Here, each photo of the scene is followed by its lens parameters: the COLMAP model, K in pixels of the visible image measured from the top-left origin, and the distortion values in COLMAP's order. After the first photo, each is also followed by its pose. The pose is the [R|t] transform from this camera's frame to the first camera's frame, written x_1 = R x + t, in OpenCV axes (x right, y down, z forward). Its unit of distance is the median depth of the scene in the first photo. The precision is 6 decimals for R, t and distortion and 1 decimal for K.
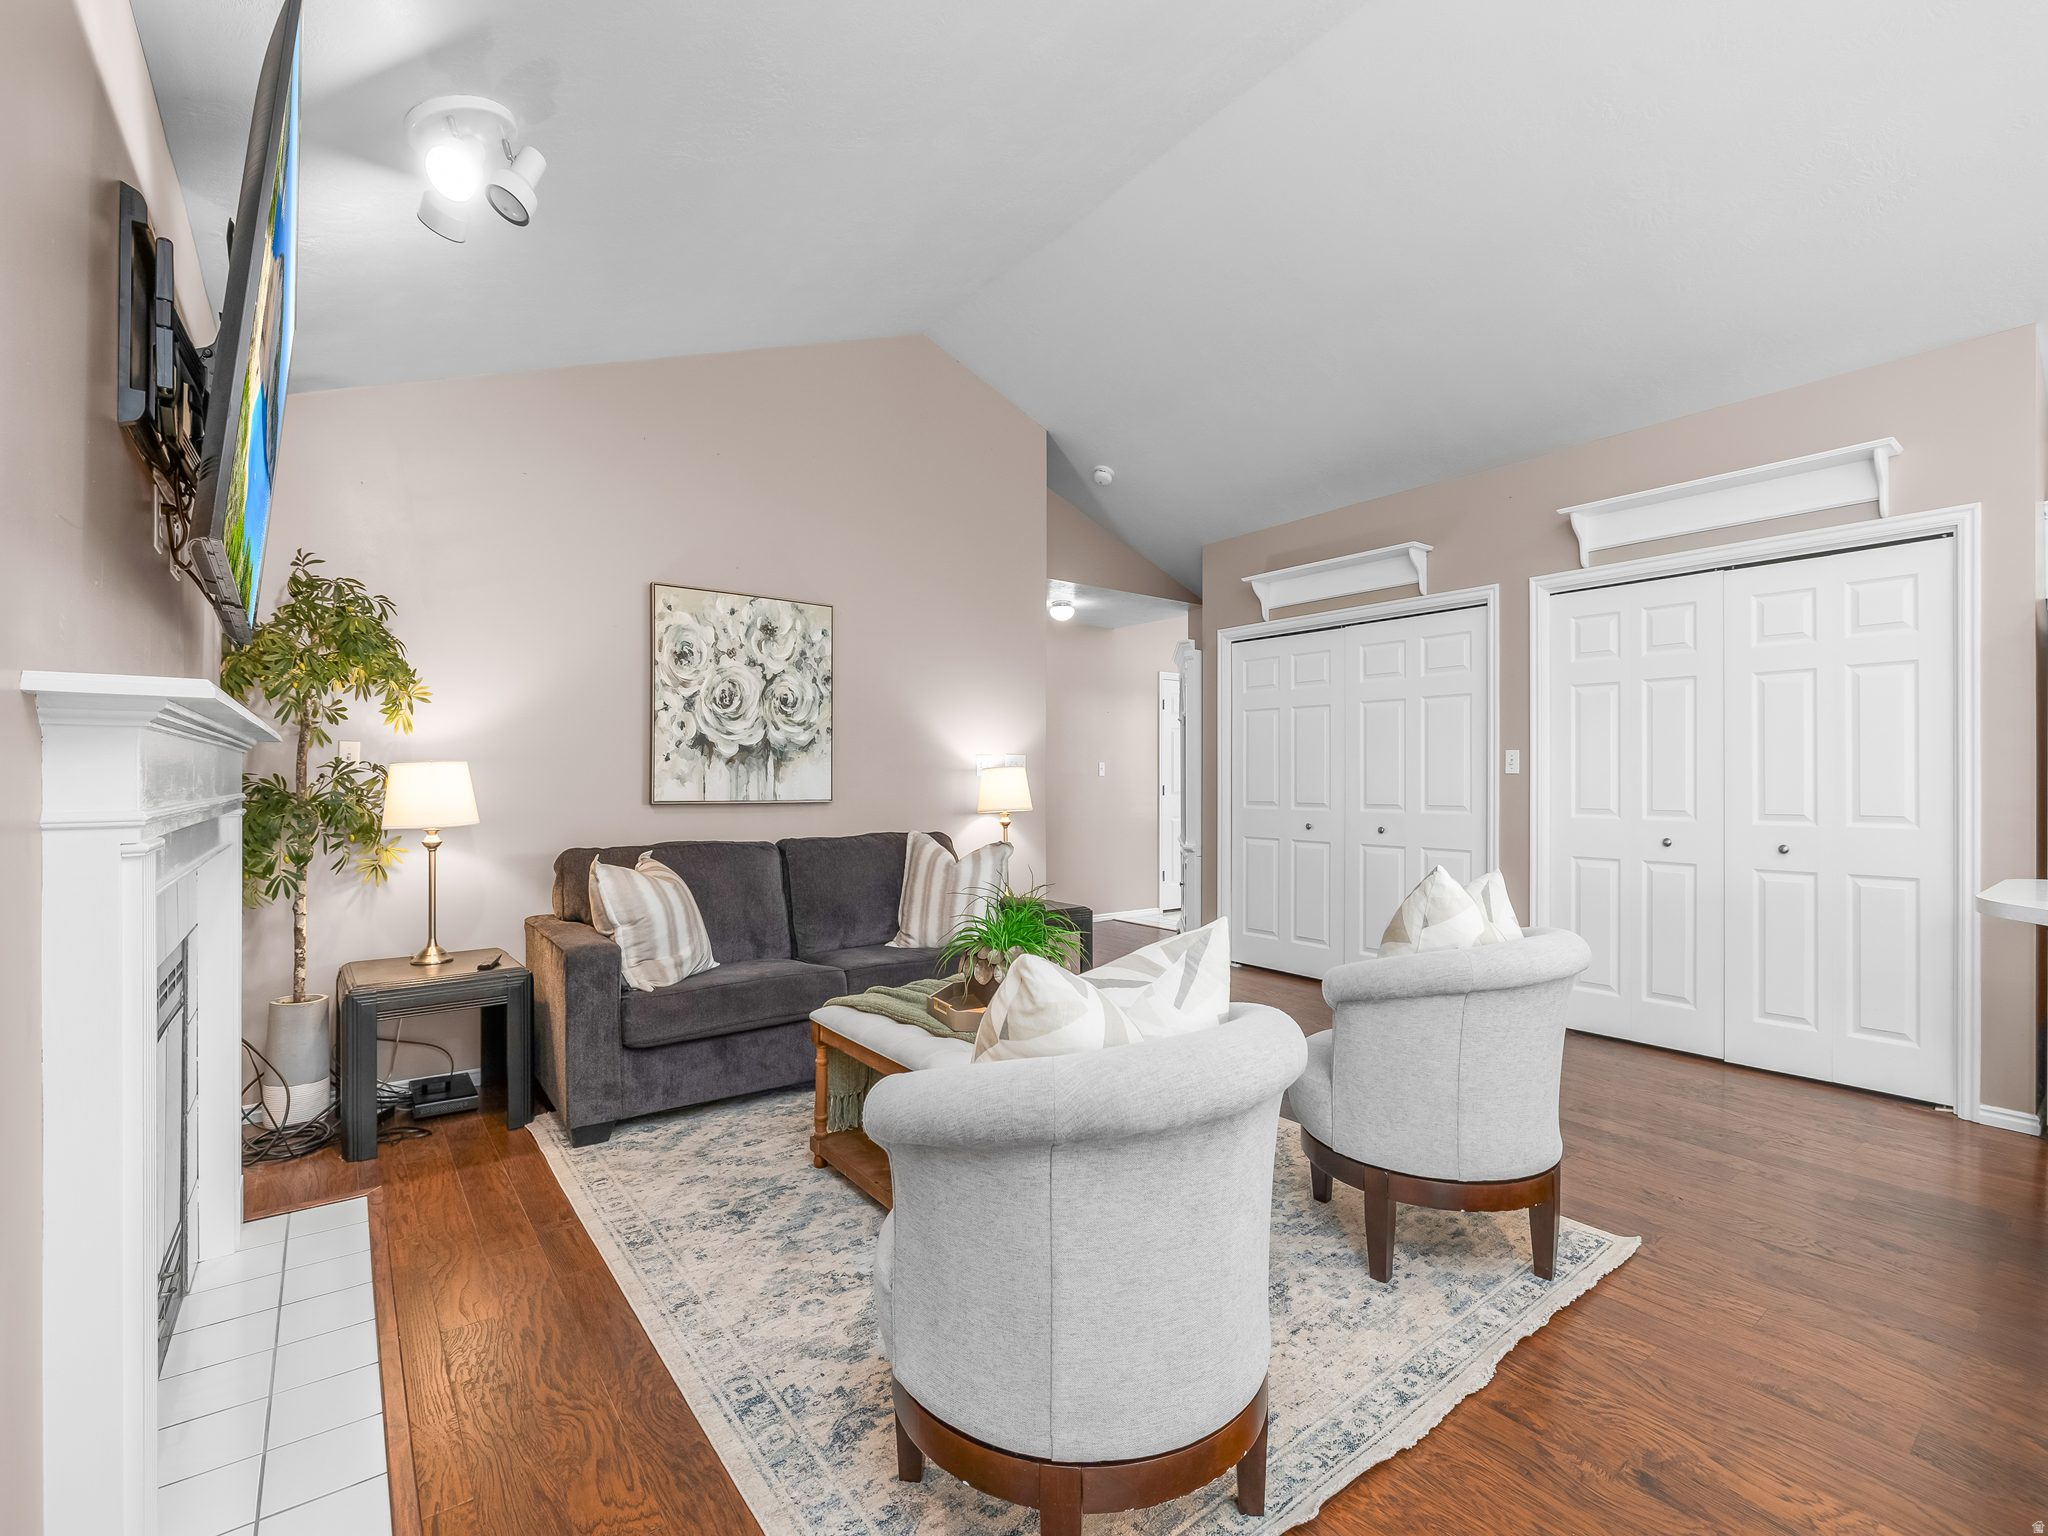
lens RADIAL K [[938.0, 0, 1024.0], [0, 938.0, 768.0], [0, 0, 1]] dist [0.000081, -0.000008]
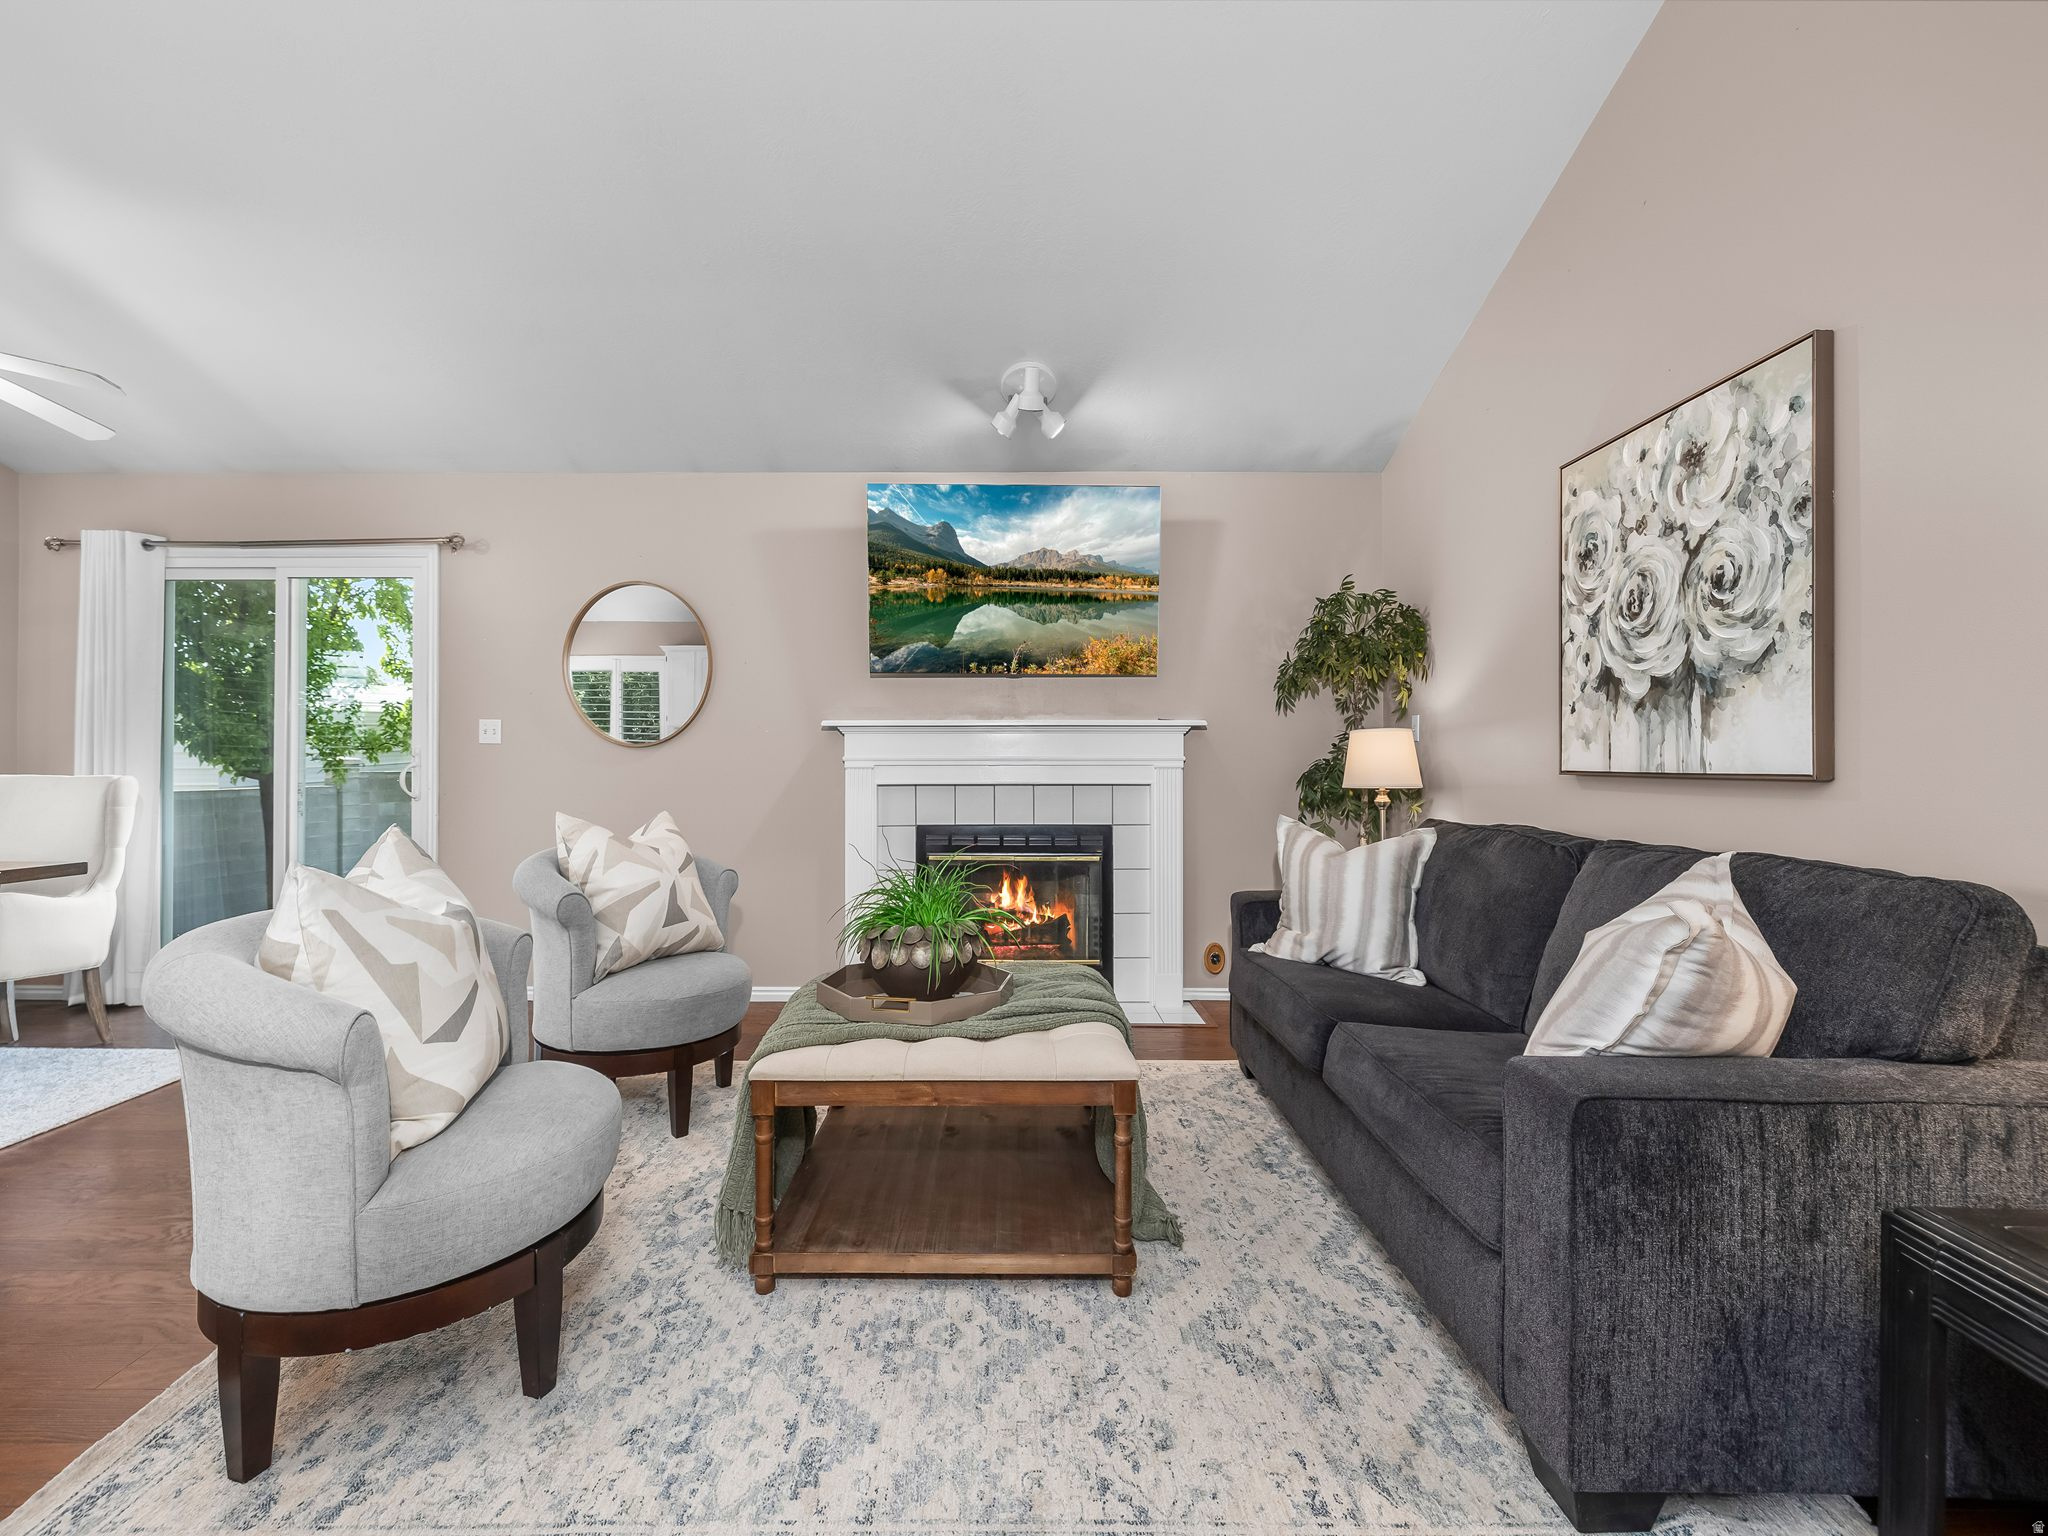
lens RADIAL K [[850.6, 0, 1016.8], [0, 850.6, 776.1], [0, 0, 1]] dist [-0.000697, -0.000007]
pose [[-0.599797, 0.006051, -0.800129, 0.361788], [0.003047, 0.999981, 0.005278, 0.033419], [0.800147, 0.000728, -0.599804, 1.006512]]
